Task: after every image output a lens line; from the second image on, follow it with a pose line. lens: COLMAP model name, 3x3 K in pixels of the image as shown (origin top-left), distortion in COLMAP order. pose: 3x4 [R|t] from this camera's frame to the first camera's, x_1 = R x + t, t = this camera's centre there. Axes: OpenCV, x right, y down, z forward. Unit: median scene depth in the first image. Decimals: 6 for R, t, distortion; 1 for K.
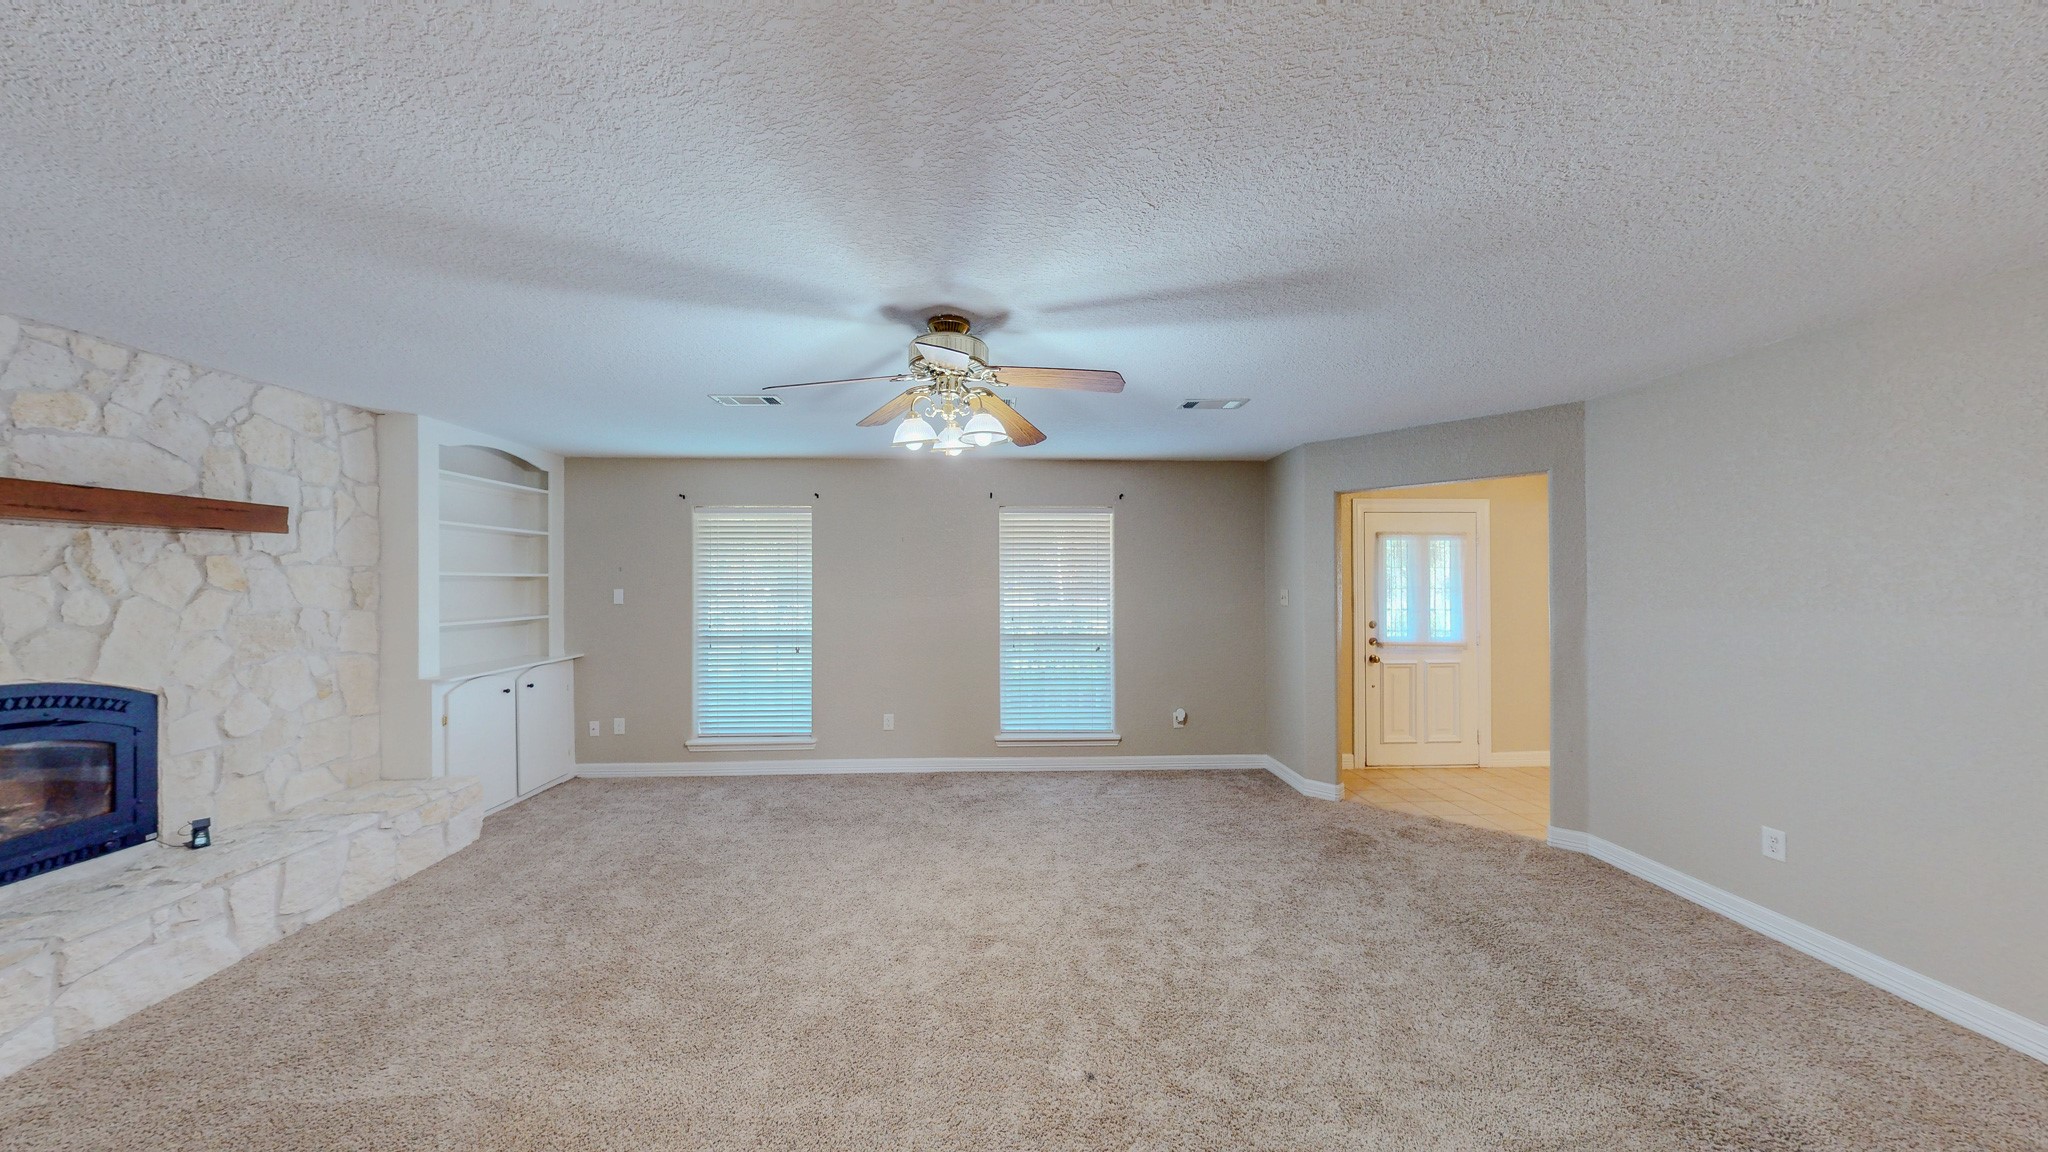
lens RADIAL K [[647.5, 0, 1024.9], [0, 647.5, 580.7], [0, 0, 1]] dist [0.000748, -0.000522]
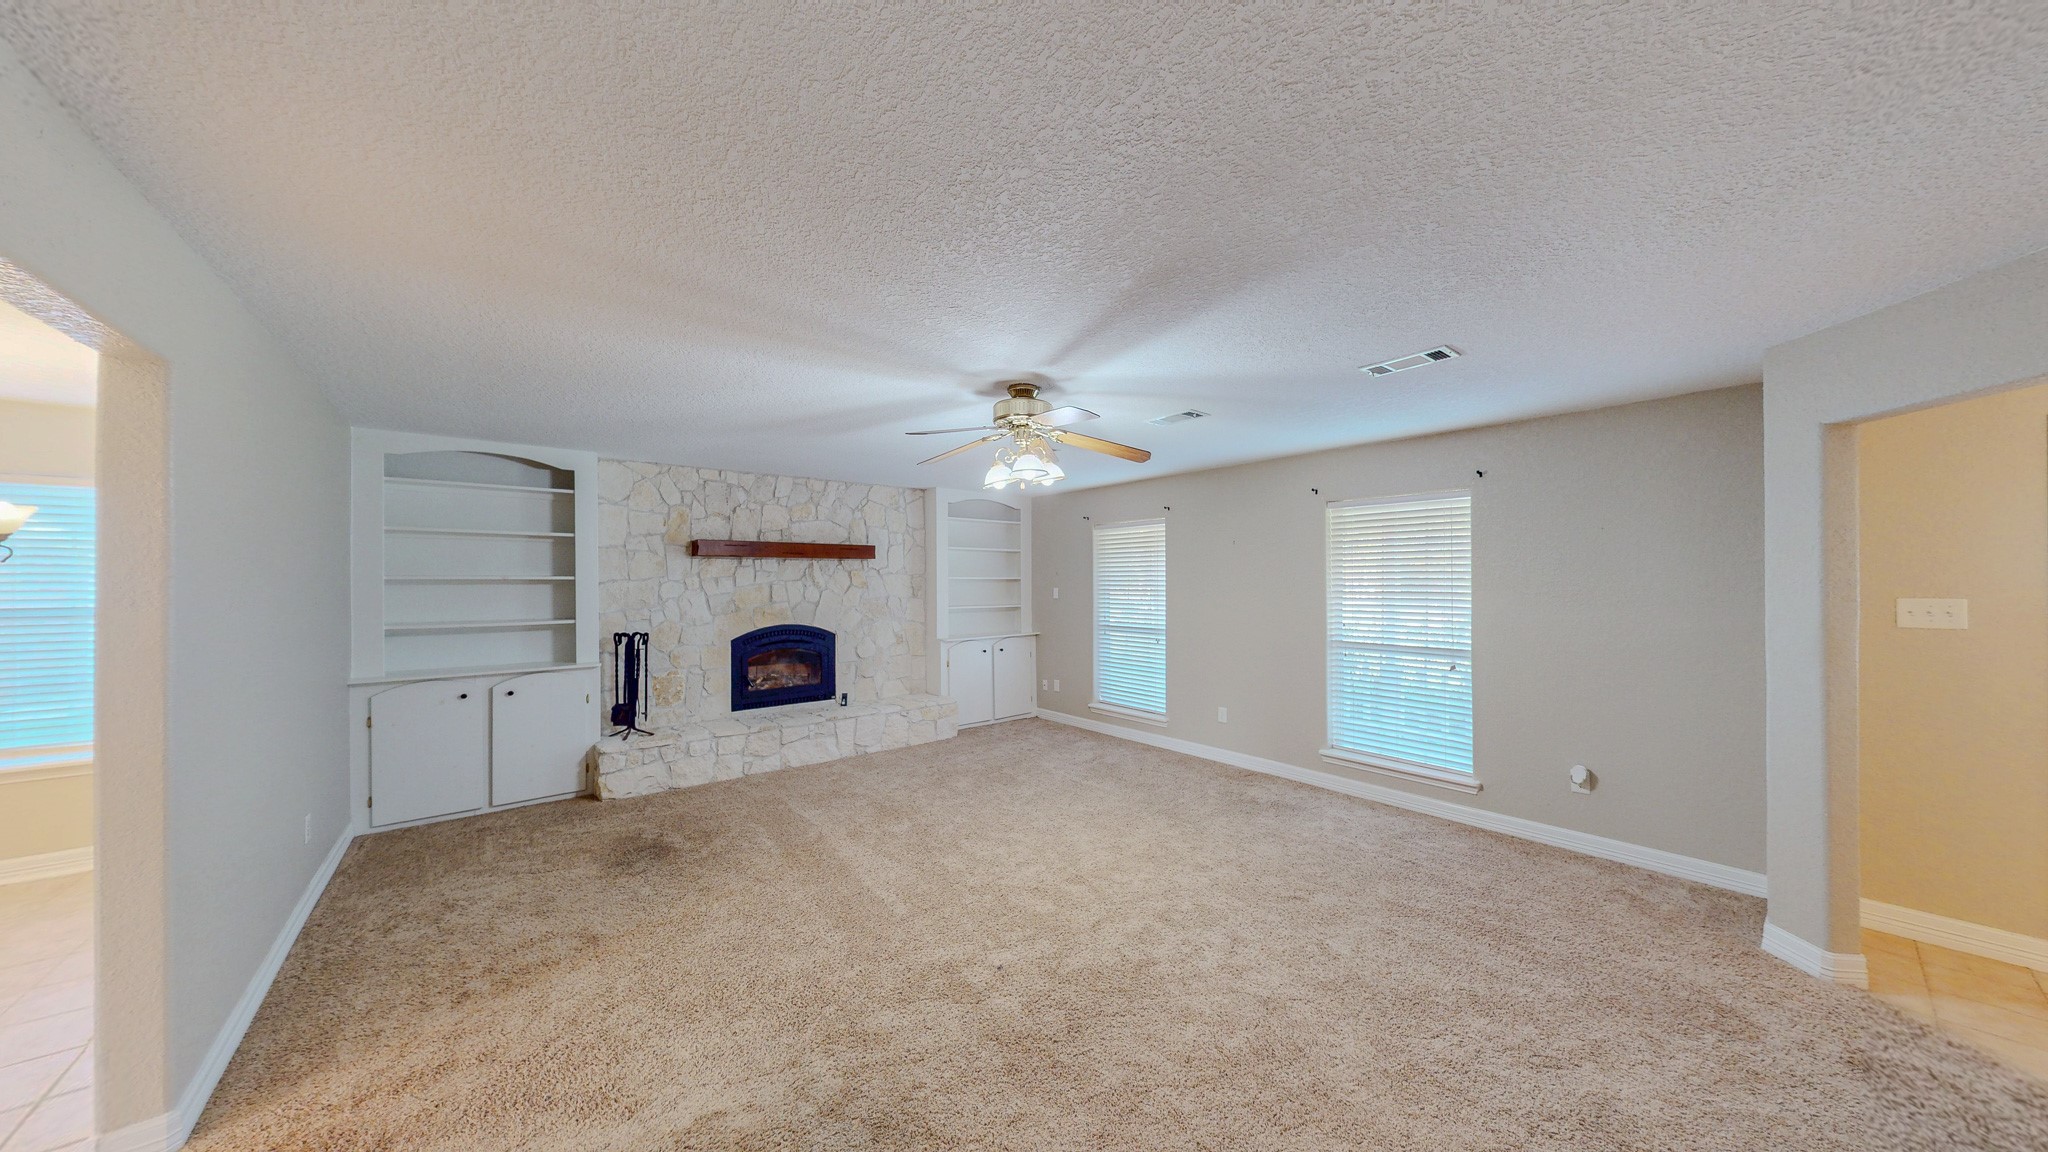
lens RADIAL K [[647.5, 0, 1023.0], [0, 647.5, 577.5], [0, 0, 1]] dist [0.000748, -0.000522]
pose [[0.599724, -0.004965, -0.800192, 0.654131], [0.001413, 0.999986, -0.005147, -0.003535], [0.800206, 0.001956, 0.599722, 0.146034]]
